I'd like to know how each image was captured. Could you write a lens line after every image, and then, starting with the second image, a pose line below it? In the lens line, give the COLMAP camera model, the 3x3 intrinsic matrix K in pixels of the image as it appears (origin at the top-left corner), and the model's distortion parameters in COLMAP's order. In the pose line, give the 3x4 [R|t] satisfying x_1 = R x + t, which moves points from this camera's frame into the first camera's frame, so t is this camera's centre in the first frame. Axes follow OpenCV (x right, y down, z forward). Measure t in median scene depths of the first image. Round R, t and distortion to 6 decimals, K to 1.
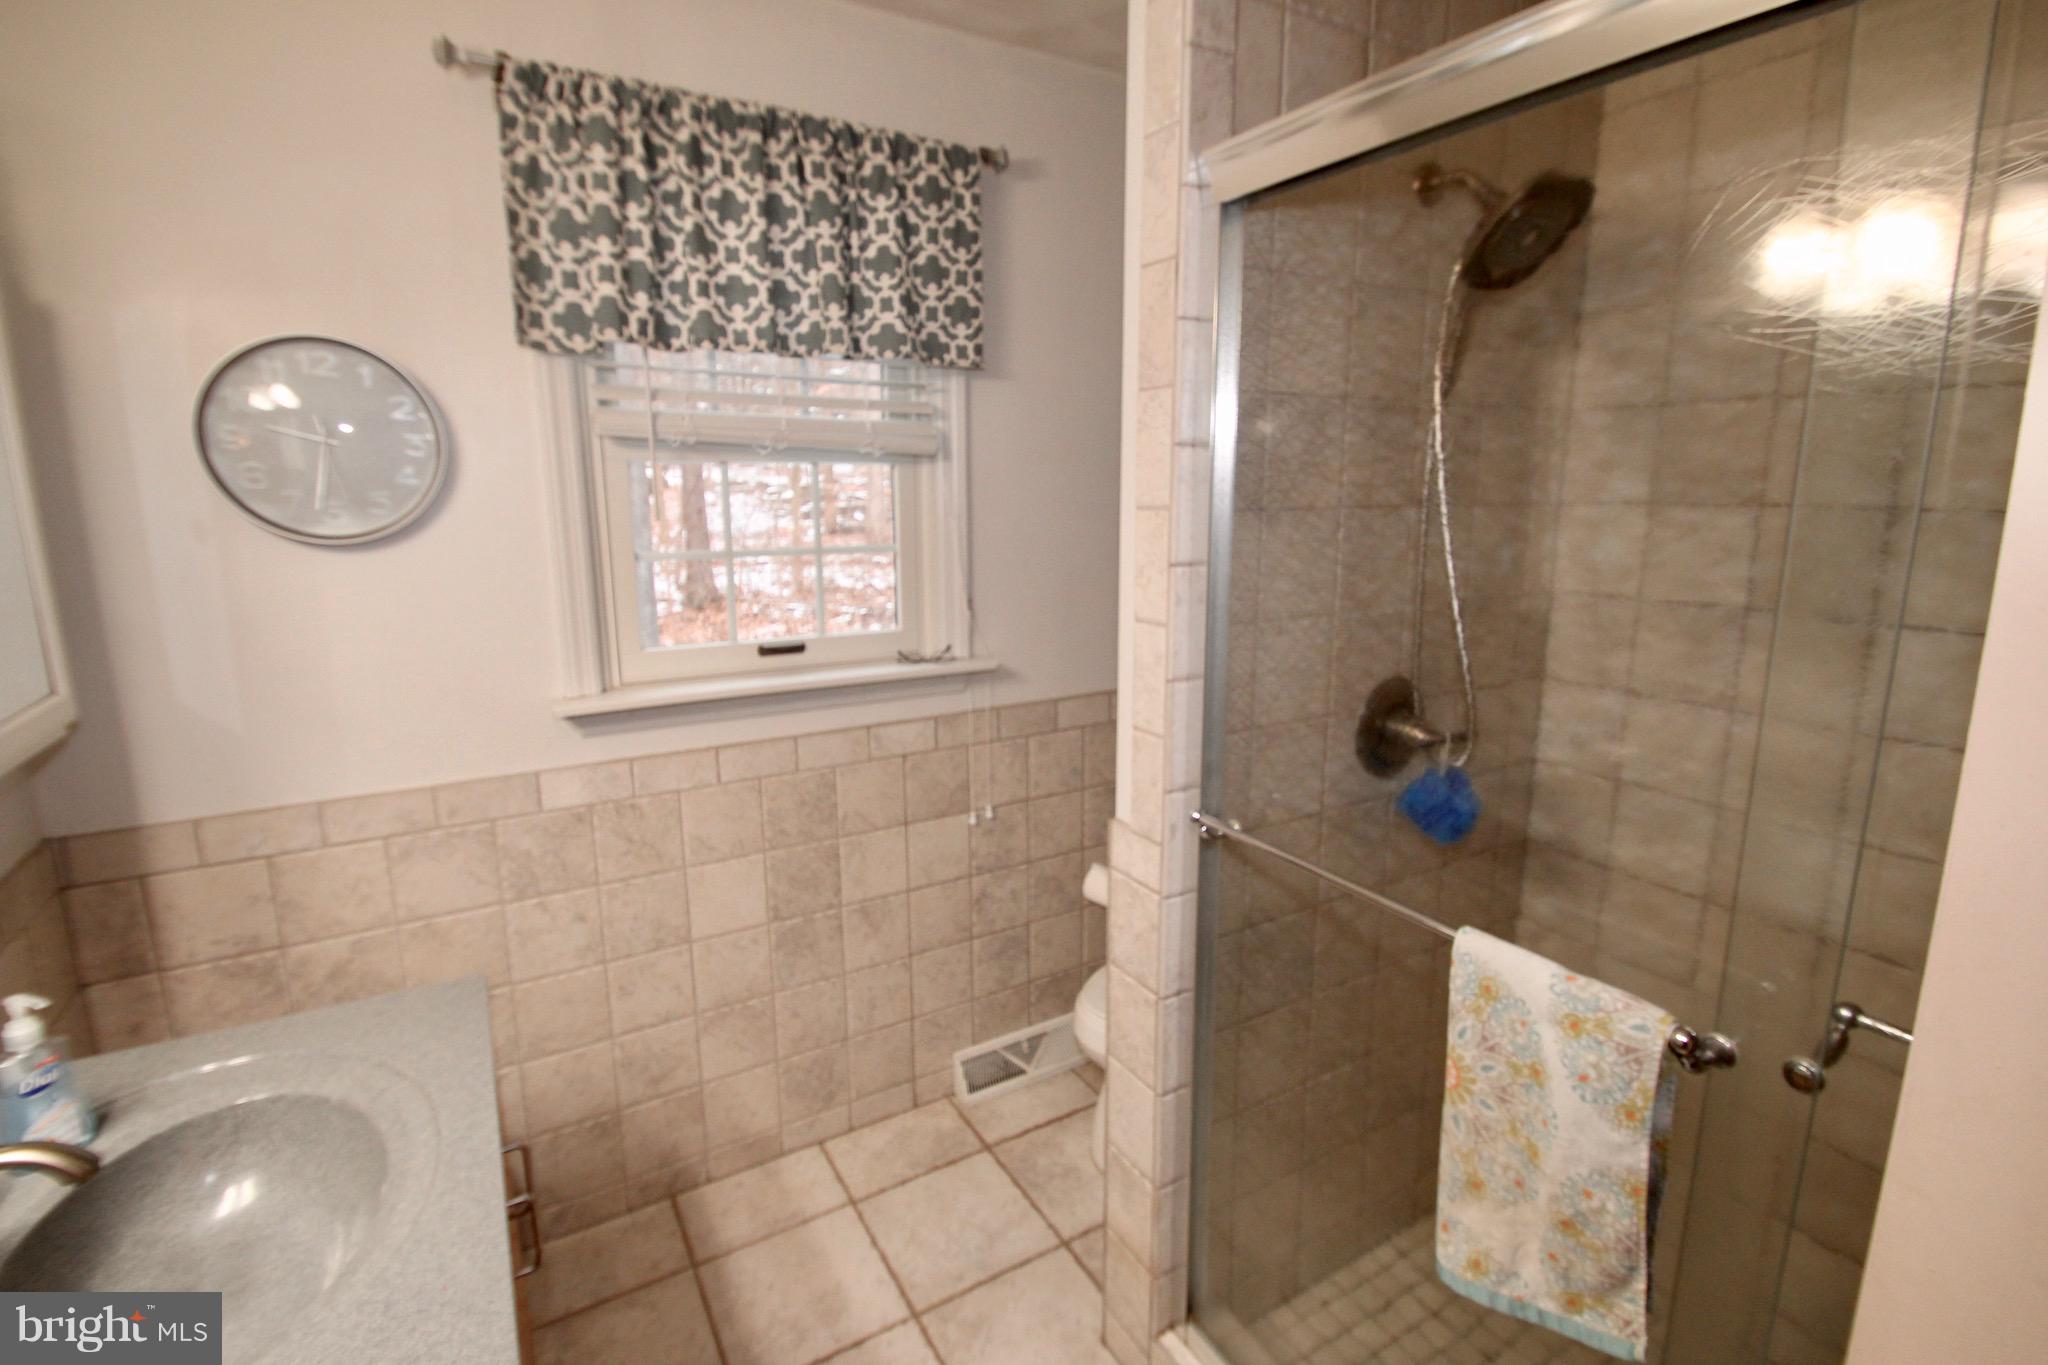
lens RADIAL K [[954.6, 0, 1026.1], [0, 954.6, 671.7], [0, 0, 1]] dist [0.001903, -0.003912]
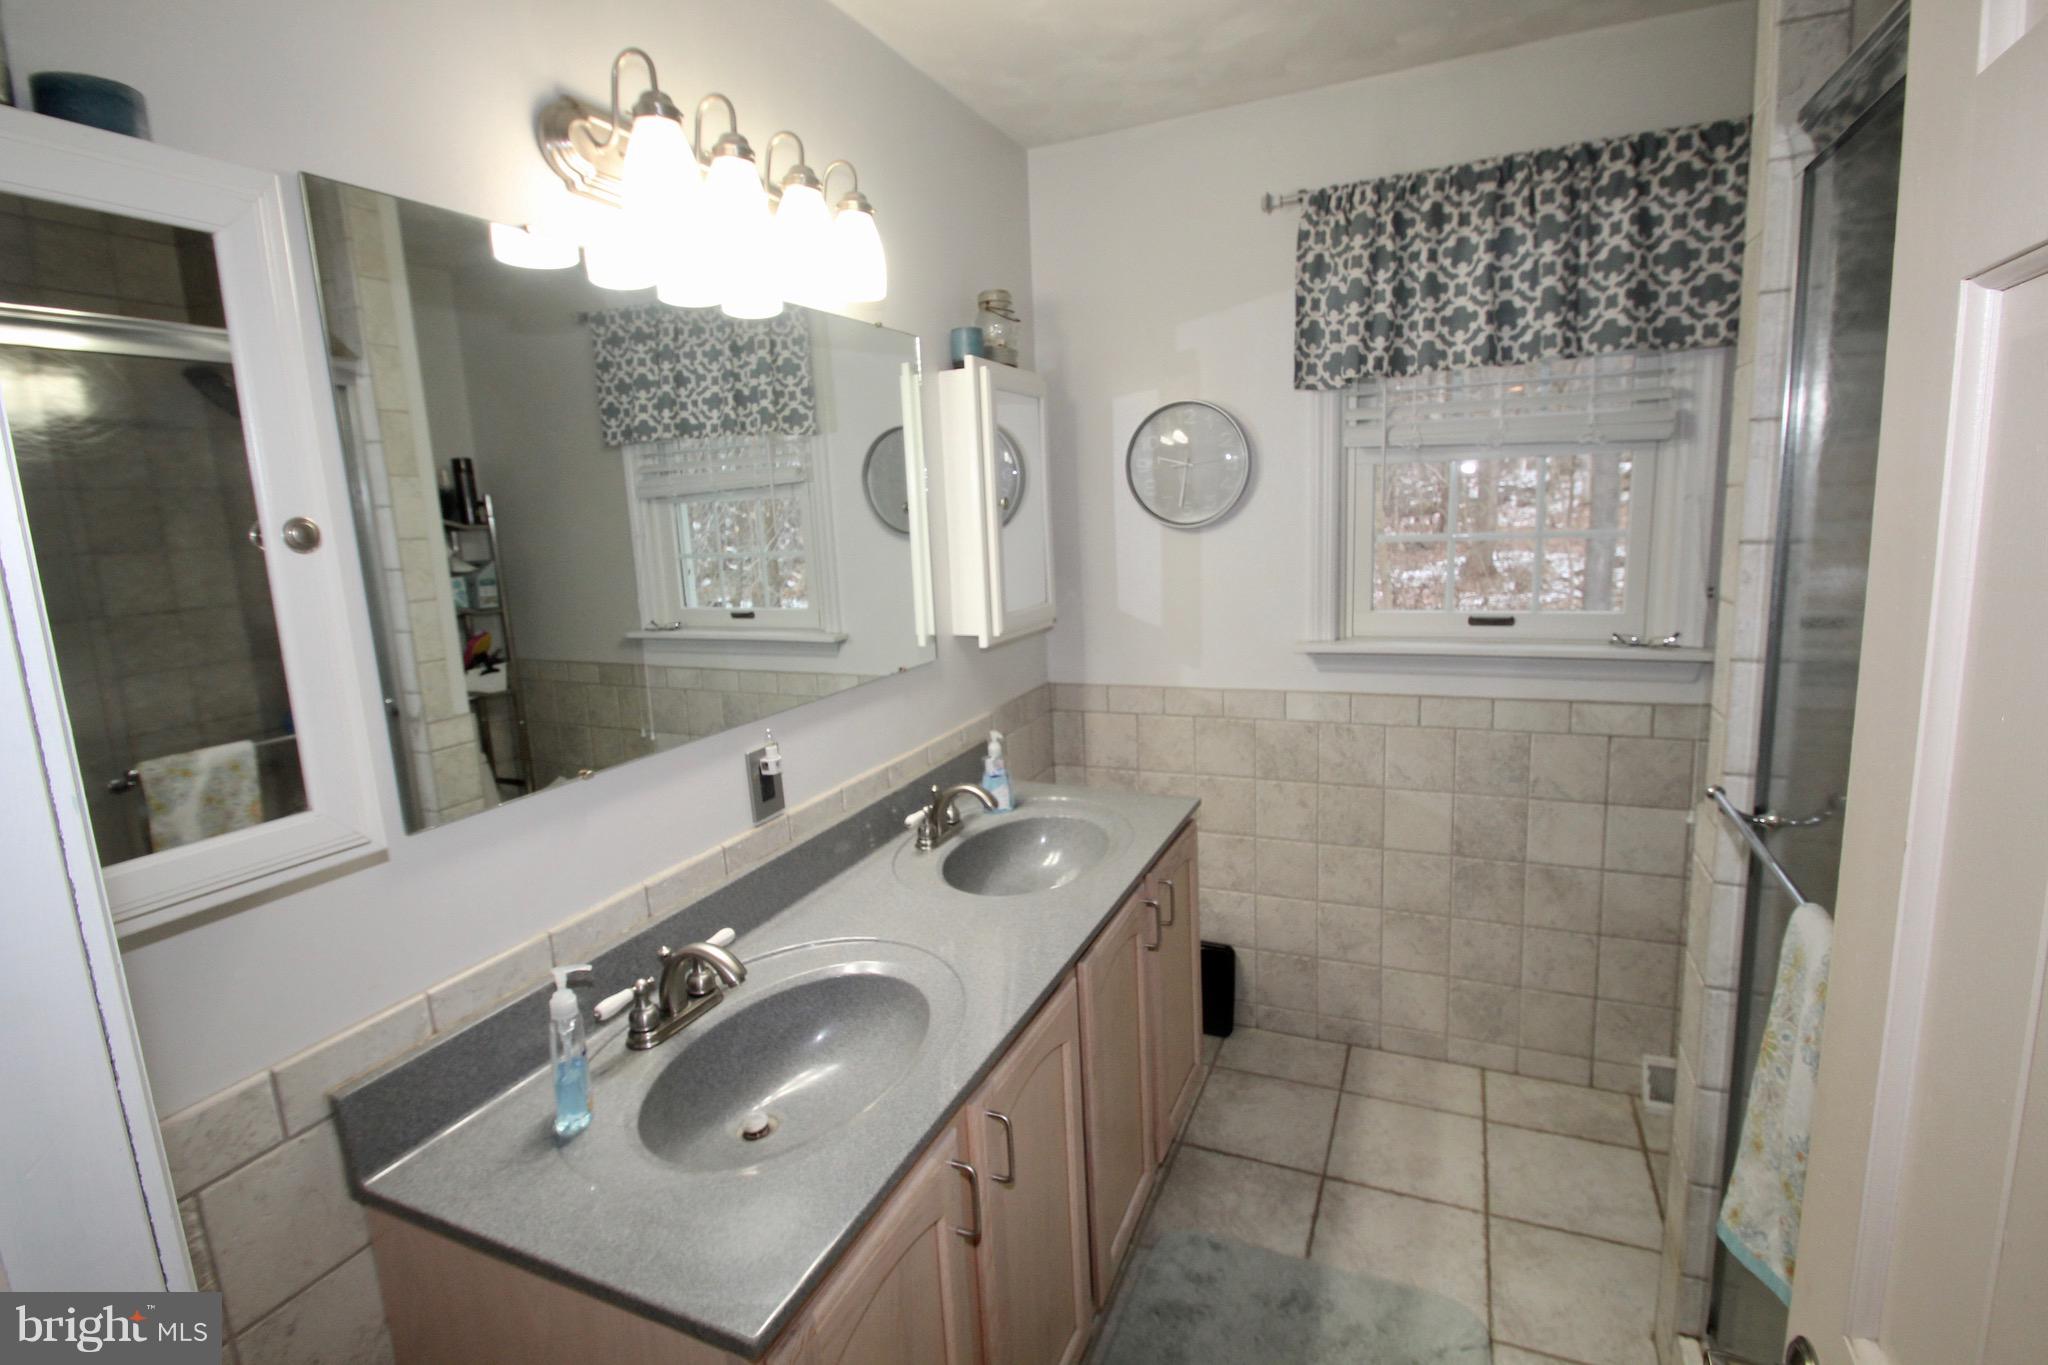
lens RADIAL K [[954.6, 0, 1026.9], [0, 954.6, 675.7], [0, 0, 1]] dist [0.001903, -0.003912]
pose [[0.571294, 0.119227, -0.812040, 0.397385], [-0.114005, 0.991329, 0.065345, 0.033019], [0.812789, 0.055245, 0.579932, -0.122278]]
